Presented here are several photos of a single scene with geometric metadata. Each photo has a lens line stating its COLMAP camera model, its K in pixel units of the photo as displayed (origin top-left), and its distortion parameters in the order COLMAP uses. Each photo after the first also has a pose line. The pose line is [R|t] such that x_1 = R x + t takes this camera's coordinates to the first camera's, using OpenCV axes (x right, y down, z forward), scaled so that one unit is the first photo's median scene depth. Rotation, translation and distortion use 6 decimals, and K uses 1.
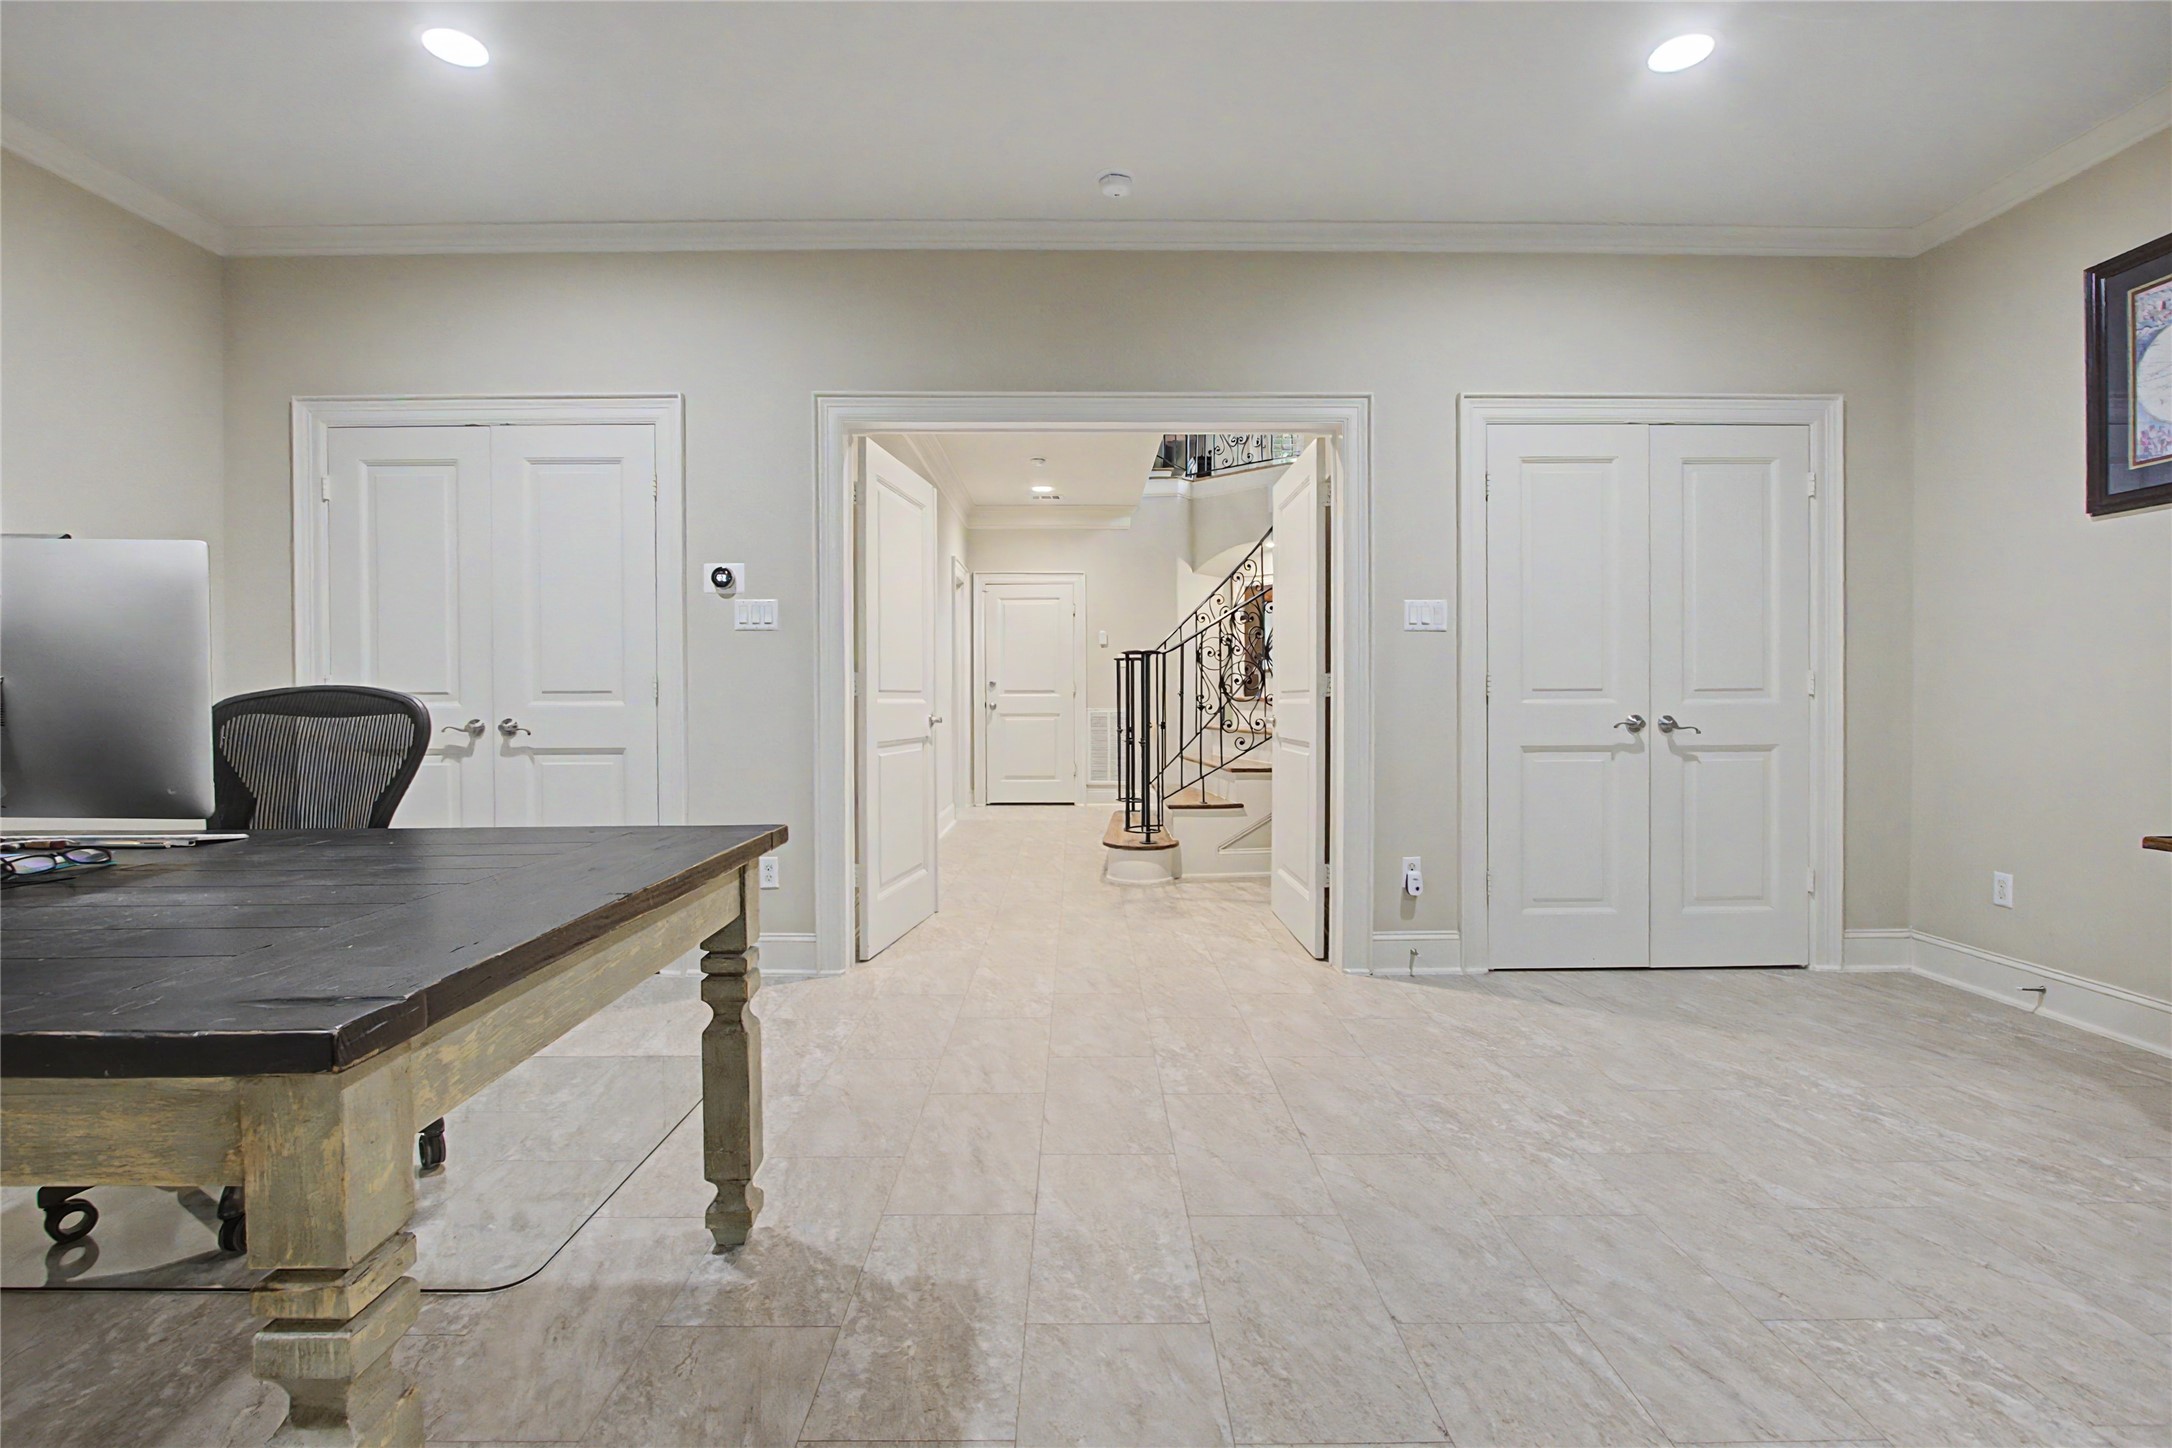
lens RADIAL K [[1010.1, 0, 1095.0], [0, 1010.1, 703.1], [0, 0, 1]] dist [-0.010545, 0.002067]
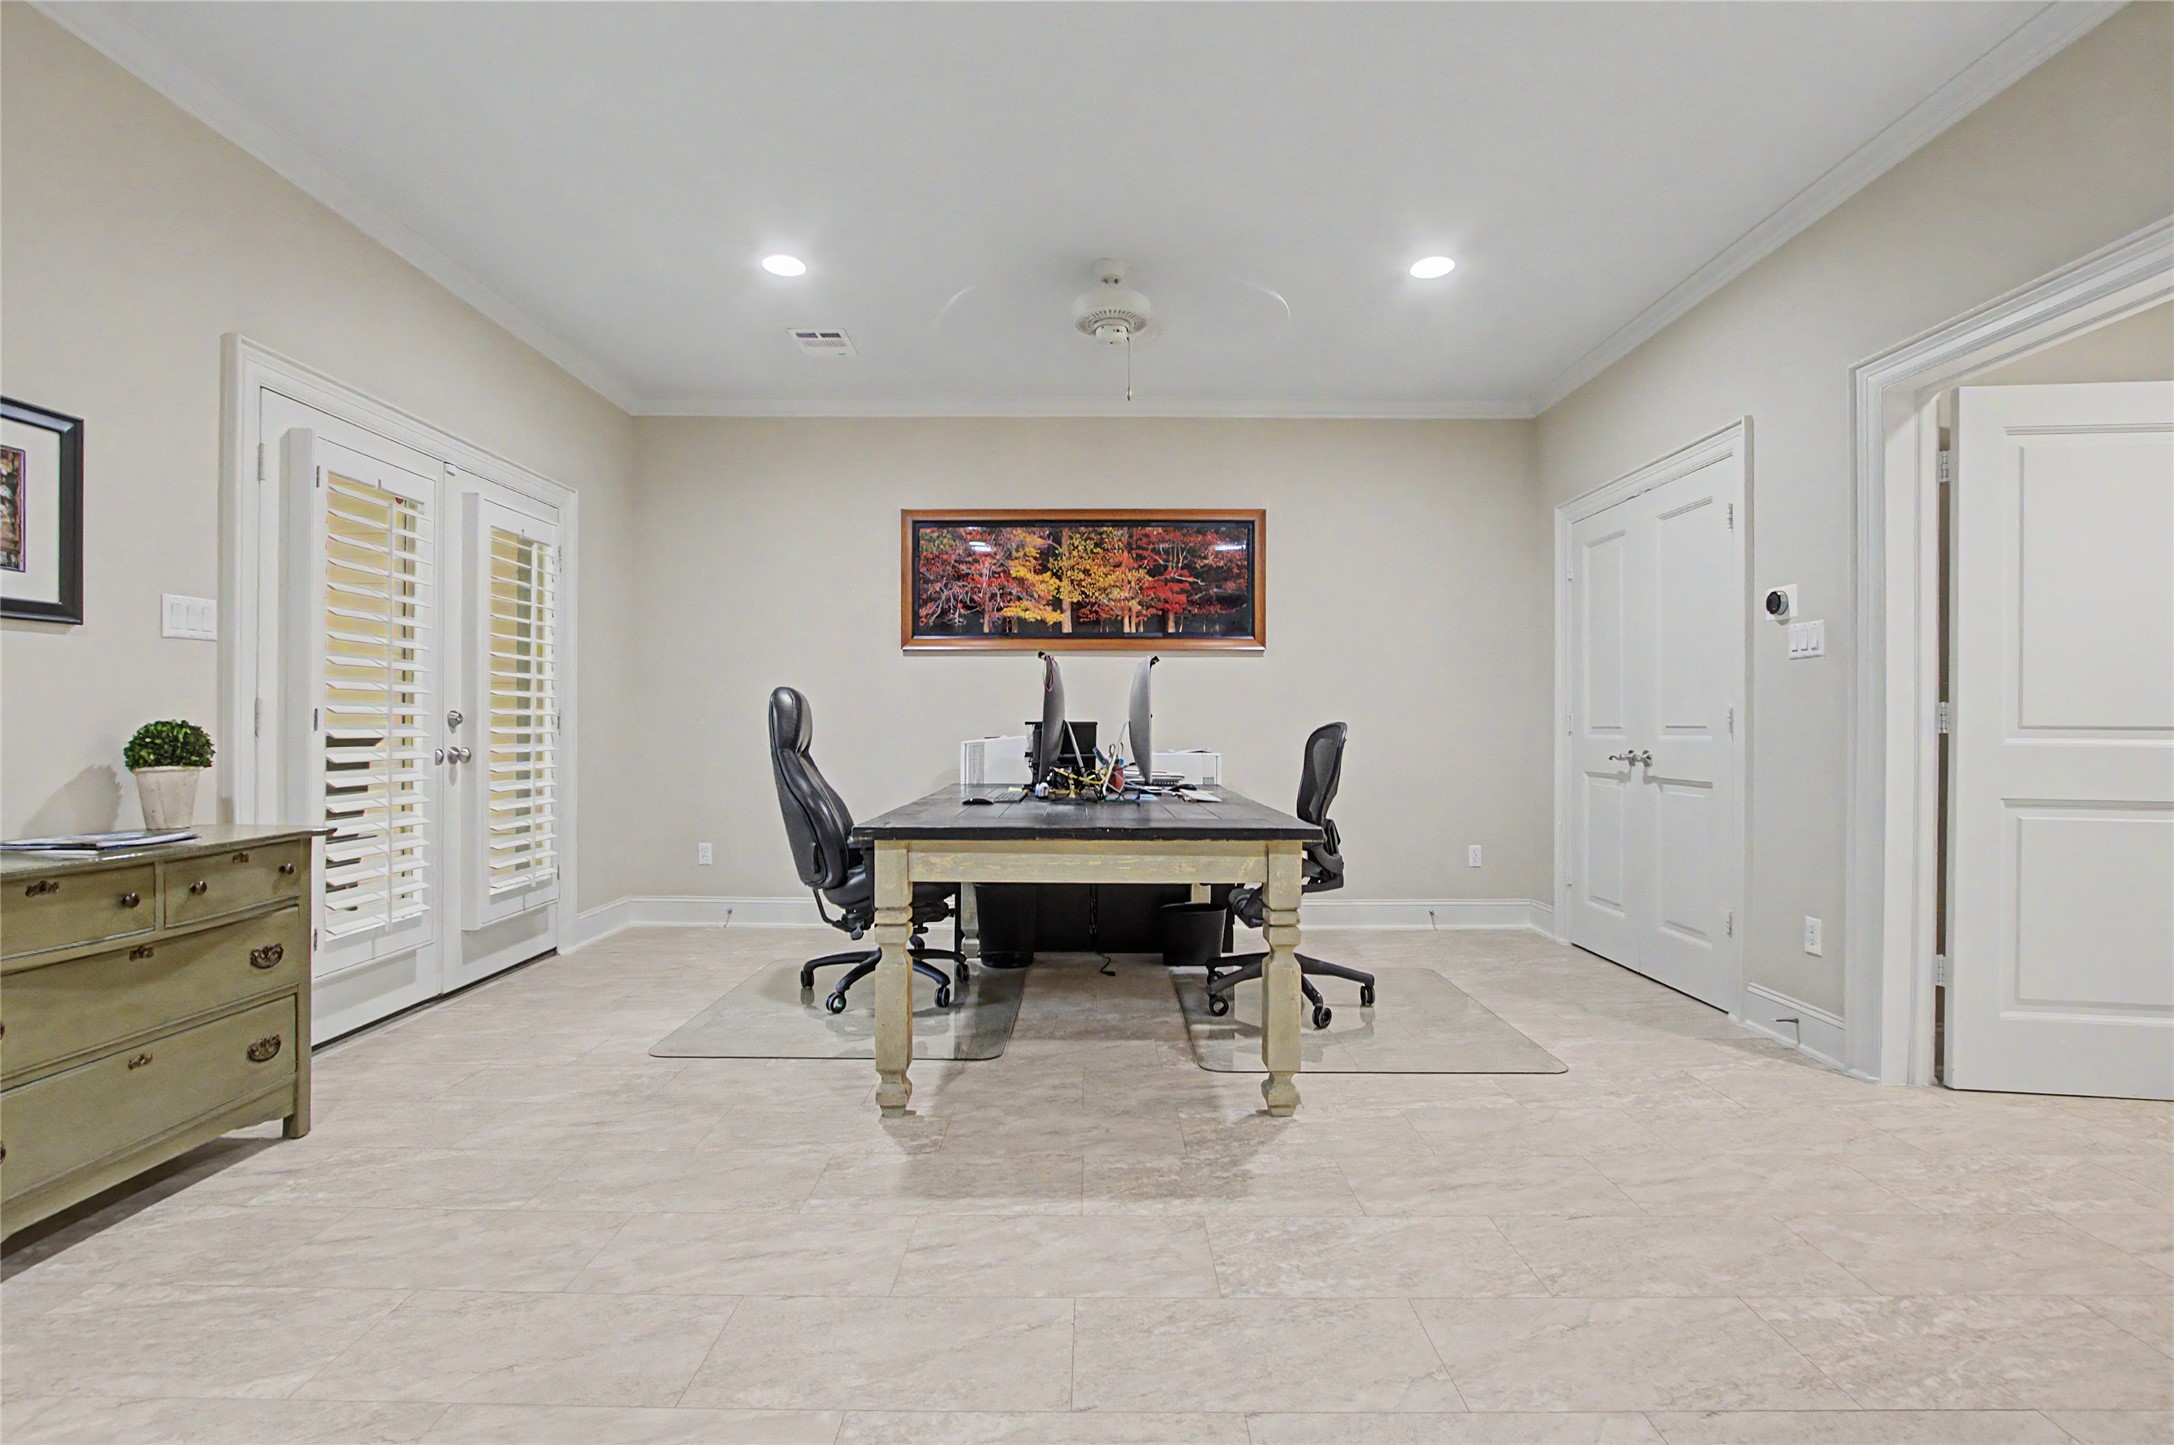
lens RADIAL K [[1011.0, 0, 1084.3], [0, 1011.0, 719.3], [0, 0, 1]] dist [-0.010545, 0.002067]
pose [[-0.018730, -0.001942, -0.999823, 0.576221], [-0.013833, 0.999903, -0.001683, -0.008613], [0.999729, 0.013799, -0.018755, 0.402702]]
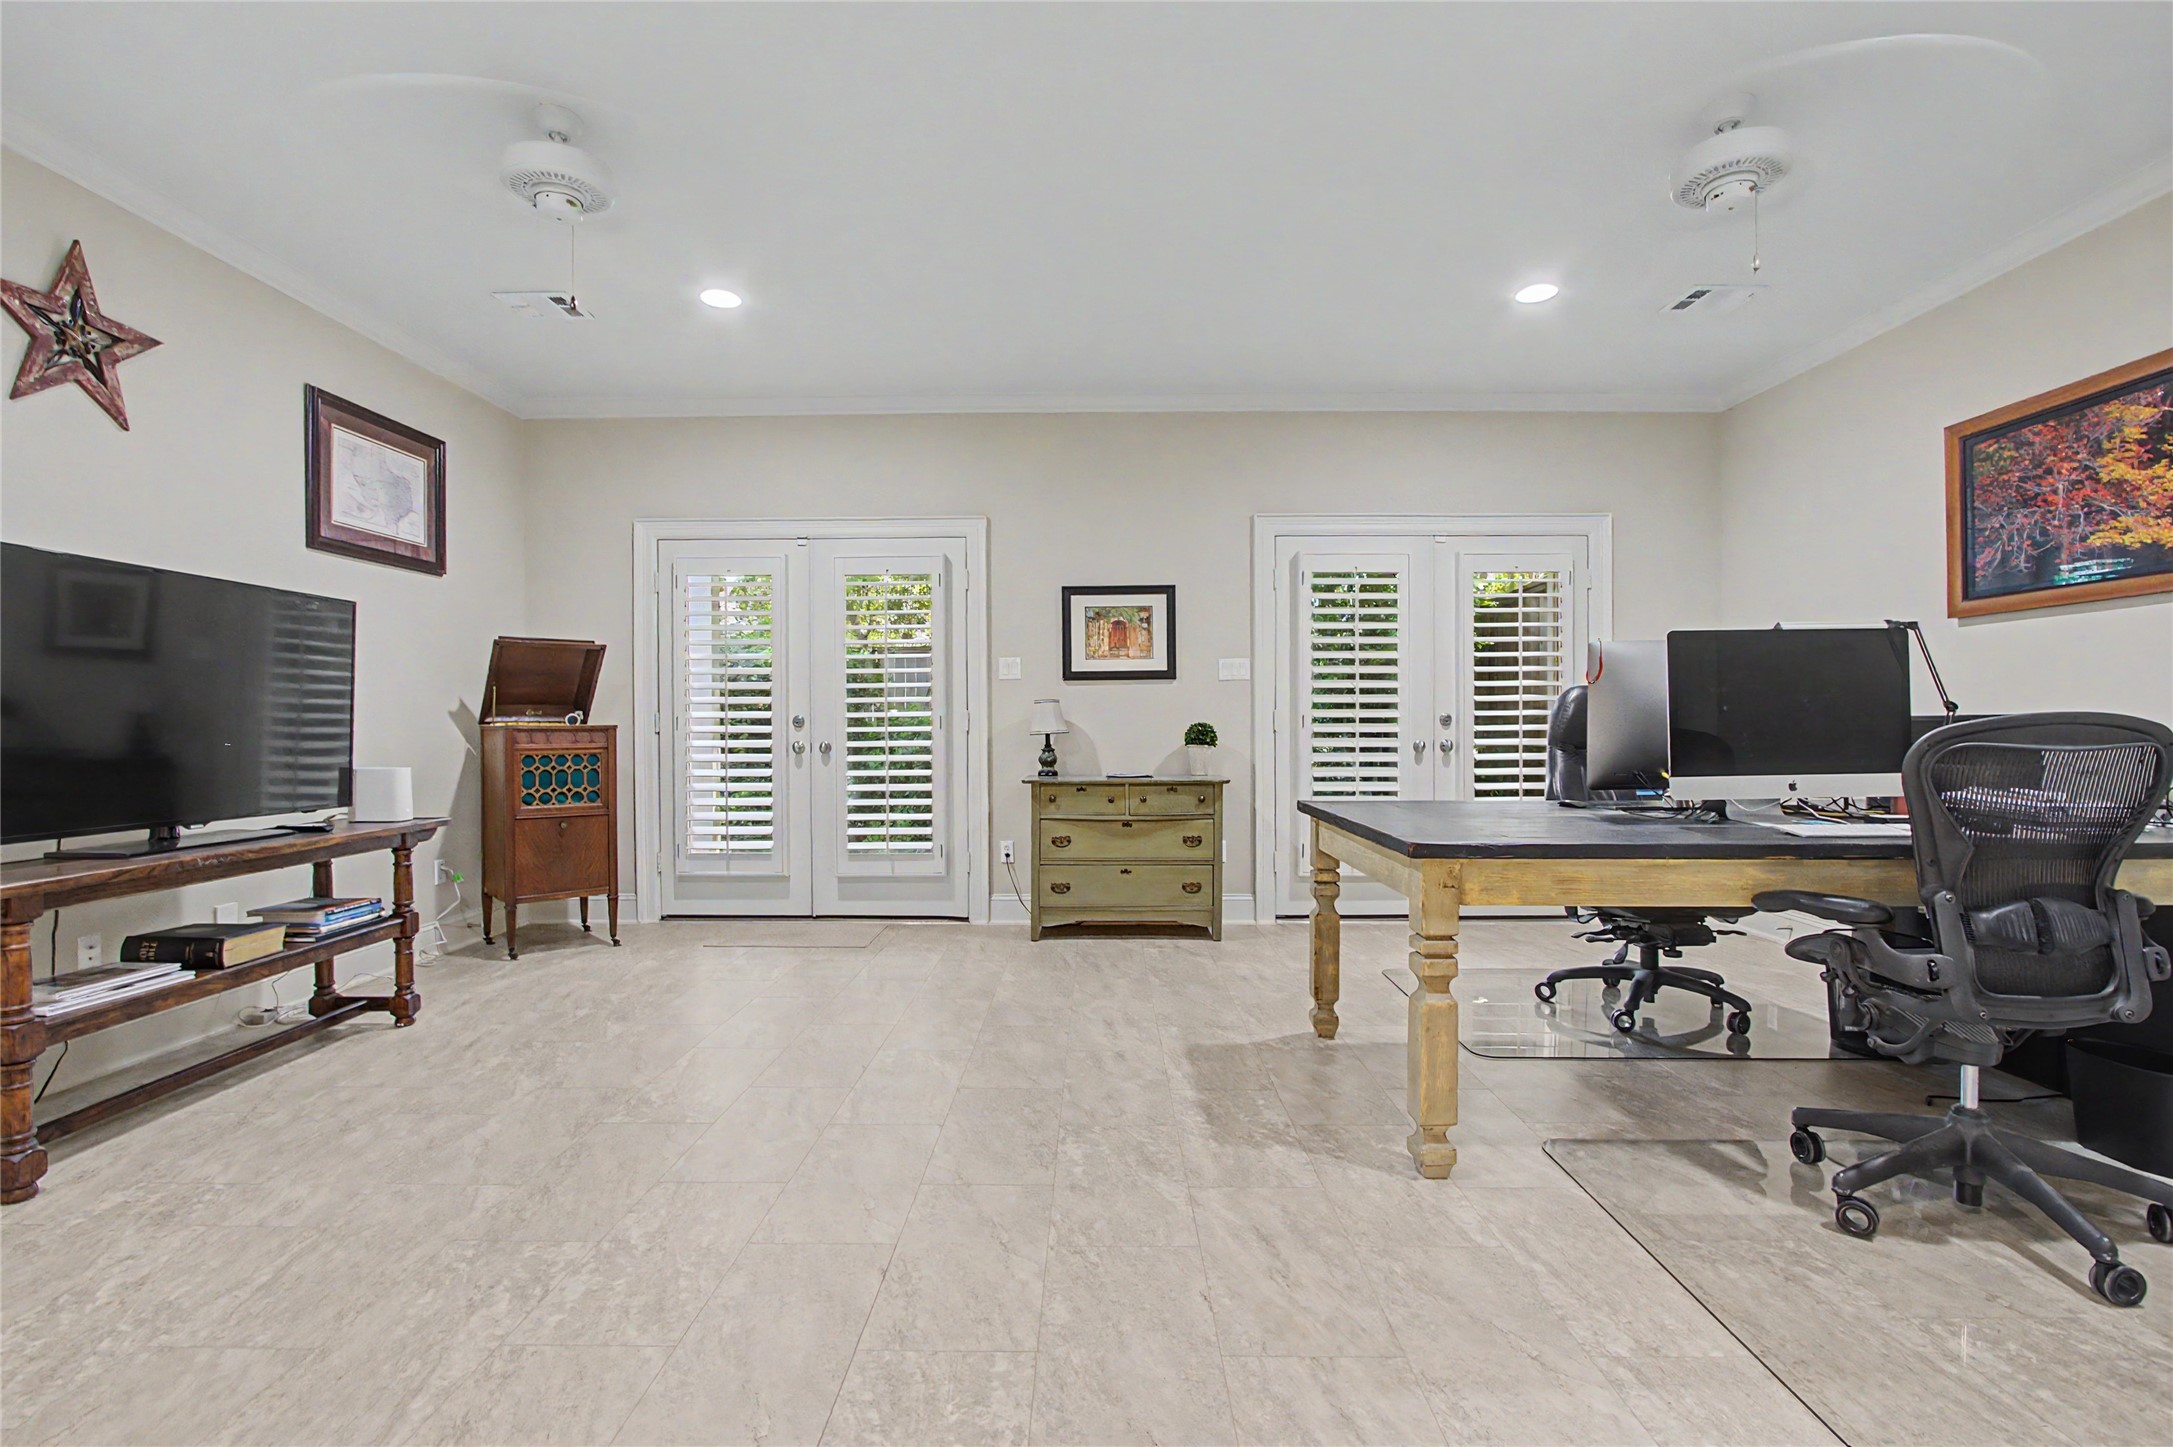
lens RADIAL K [[1010.6, 0, 1074.8], [0, 1010.6, 729.3], [0, 0, 1]] dist [-0.010545, 0.002067]
pose [[-0.999180, 0.006146, 0.040012, 0.010705], [0.006761, 0.999861, 0.015239, -0.013467], [-0.039912, 0.015497, -0.999083, 1.202034]]
